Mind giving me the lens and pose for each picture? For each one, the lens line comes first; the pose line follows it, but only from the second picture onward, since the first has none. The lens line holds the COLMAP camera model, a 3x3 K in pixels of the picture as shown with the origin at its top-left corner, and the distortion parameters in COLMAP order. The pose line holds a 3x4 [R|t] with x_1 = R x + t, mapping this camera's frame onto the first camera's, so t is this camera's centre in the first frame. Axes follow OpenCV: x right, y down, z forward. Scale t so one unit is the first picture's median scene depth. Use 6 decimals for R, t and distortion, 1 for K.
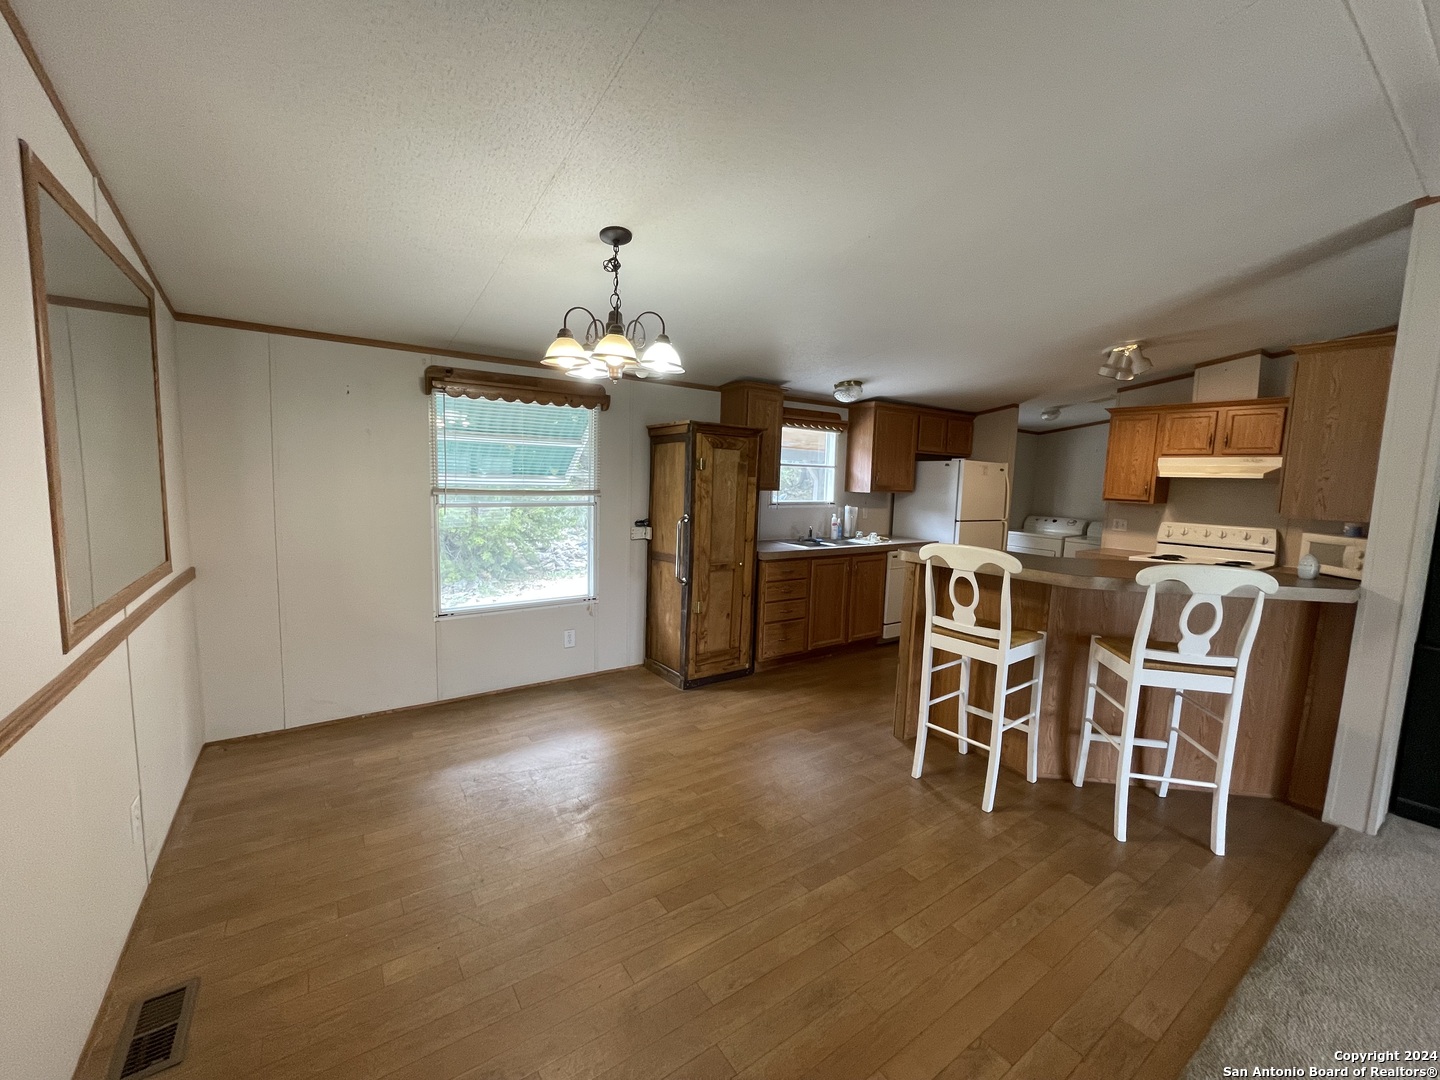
lens RADIAL K [[579.4, 0, 721.1], [0, 579.4, 537.6], [0, 0, 1]] dist [-0.001014, -0.000086]
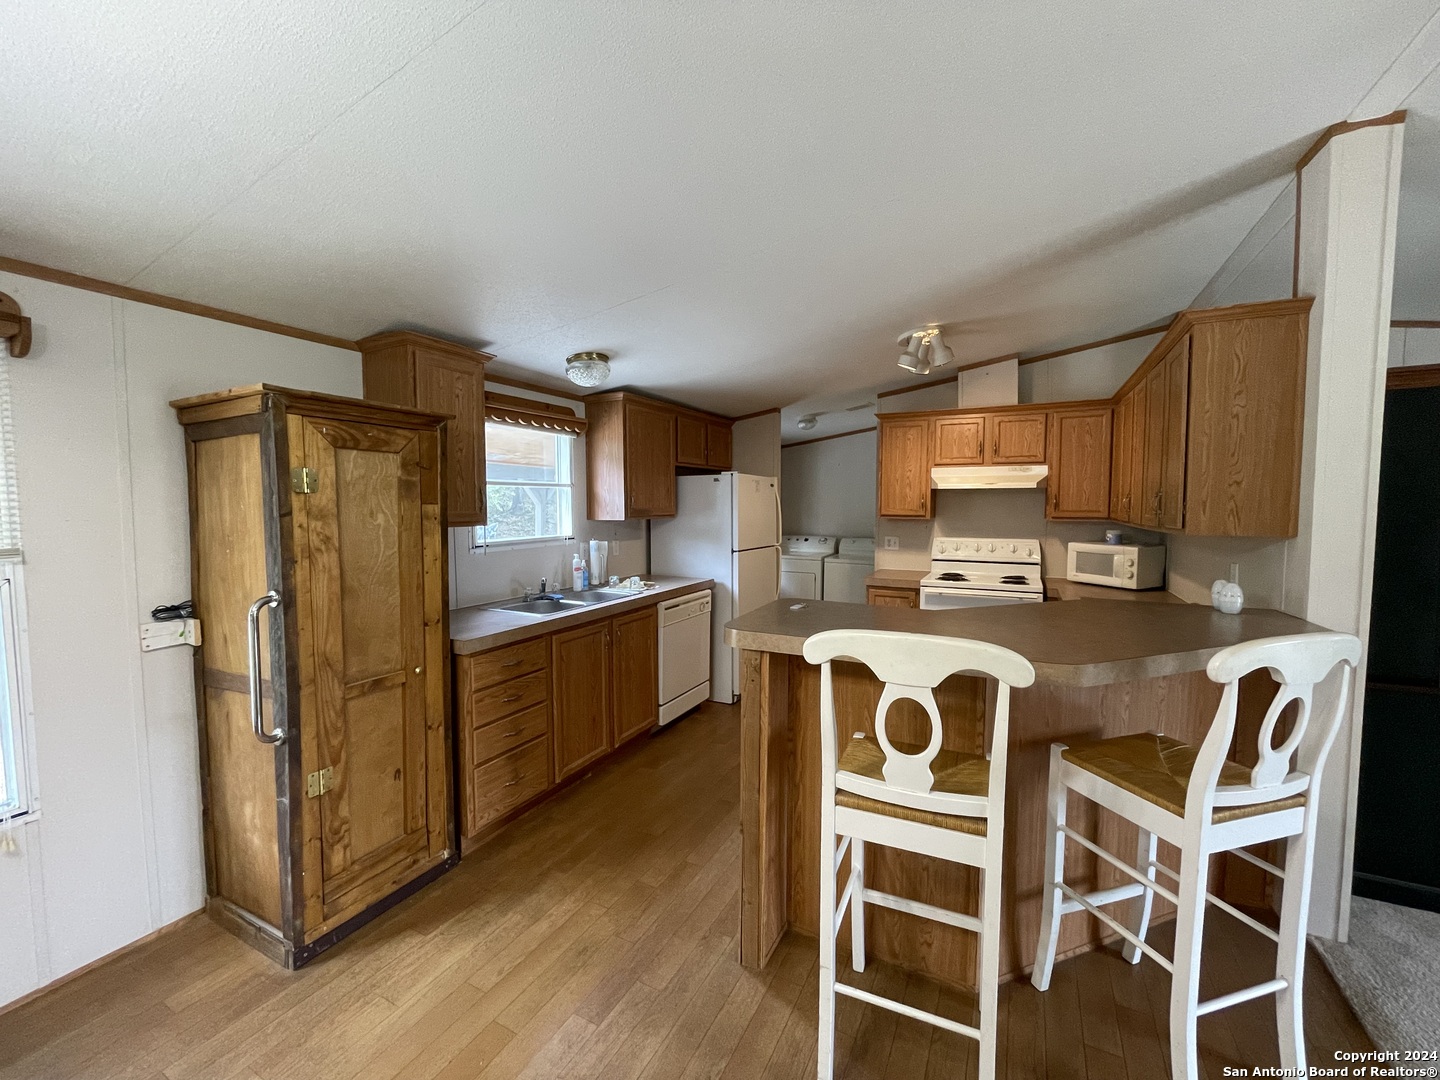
lens RADIAL K [[579.4, 0, 721.1], [0, 579.4, 537.6], [0, 0, 1]] dist [-0.001014, -0.000086]
pose [[0.884565, -0.060027, 0.462538, 0.039913], [0.077465, 0.996818, -0.018781, -0.041548], [-0.459939, 0.052444, 0.886400, 0.389072]]
